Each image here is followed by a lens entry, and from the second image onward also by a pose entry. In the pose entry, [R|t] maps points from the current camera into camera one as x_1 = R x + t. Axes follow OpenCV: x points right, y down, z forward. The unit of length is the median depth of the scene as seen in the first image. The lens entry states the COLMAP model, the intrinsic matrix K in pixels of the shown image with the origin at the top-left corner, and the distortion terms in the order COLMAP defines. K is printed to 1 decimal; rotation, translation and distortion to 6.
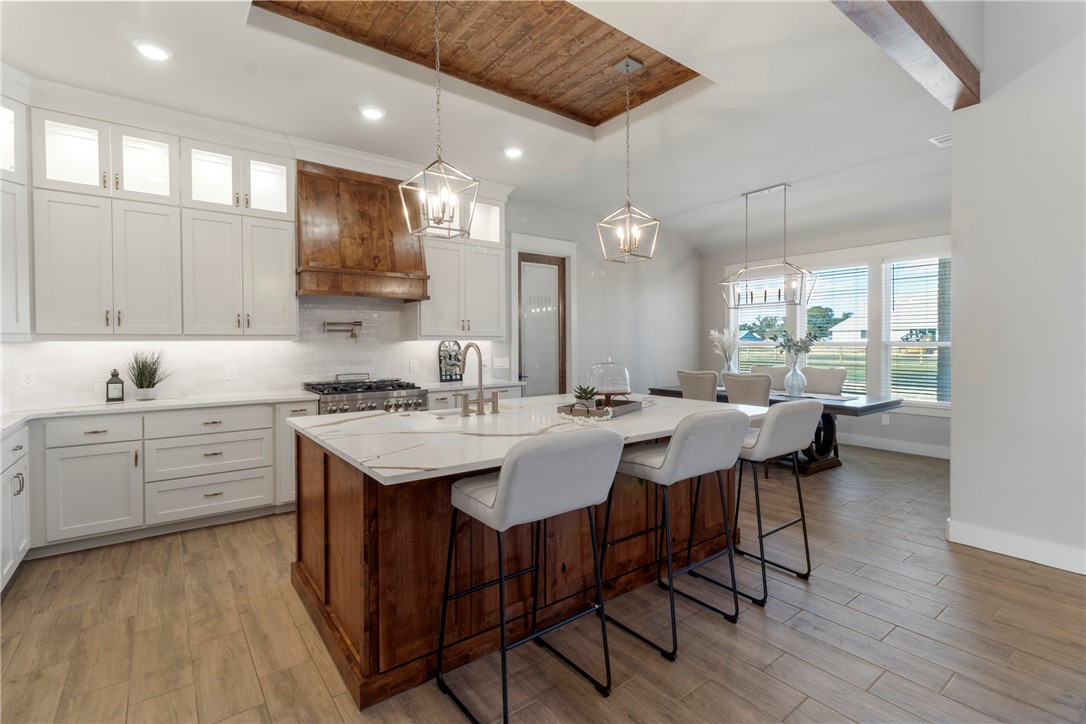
lens RADIAL K [[500.6, 0, 547.6], [0, 500.6, 356.7], [0, 0, 1]] dist [0.001846, 0.000110]
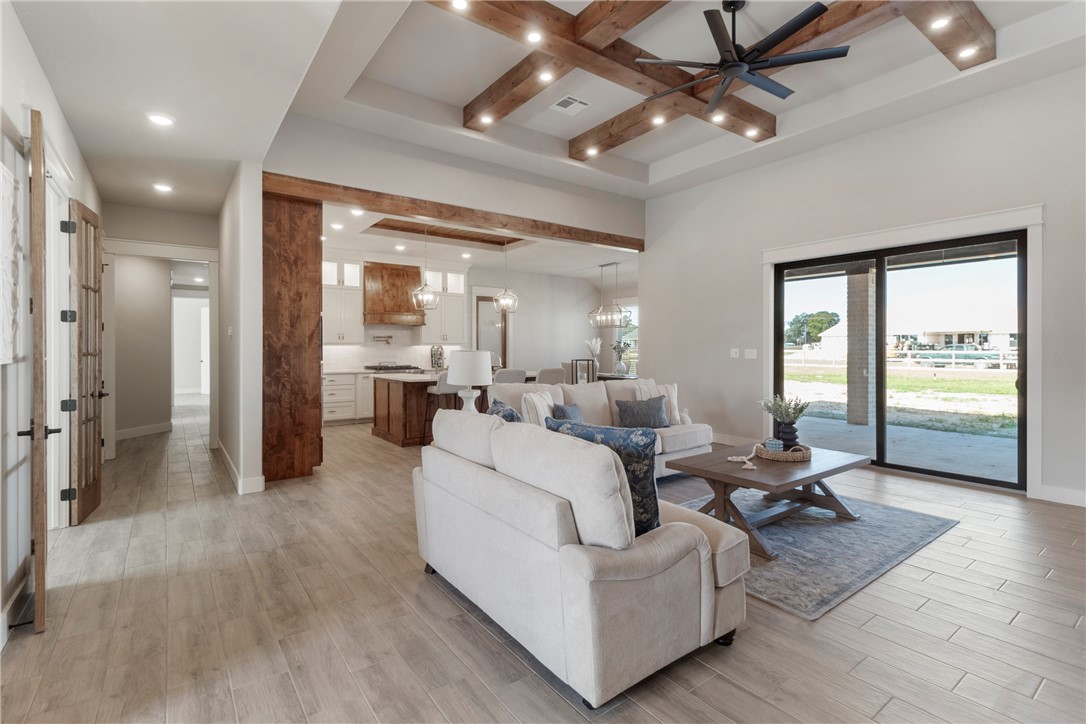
lens RADIAL K [[500.6, 0, 544.0], [0, 500.6, 355.3], [0, 0, 1]] dist [0.001846, 0.000110]
pose [[0.999831, 0.003364, -0.018067, 0.285447], [-0.003567, 0.999931, -0.011234, 0.028630], [0.018027, 0.011297, 0.999774, -1.035690]]
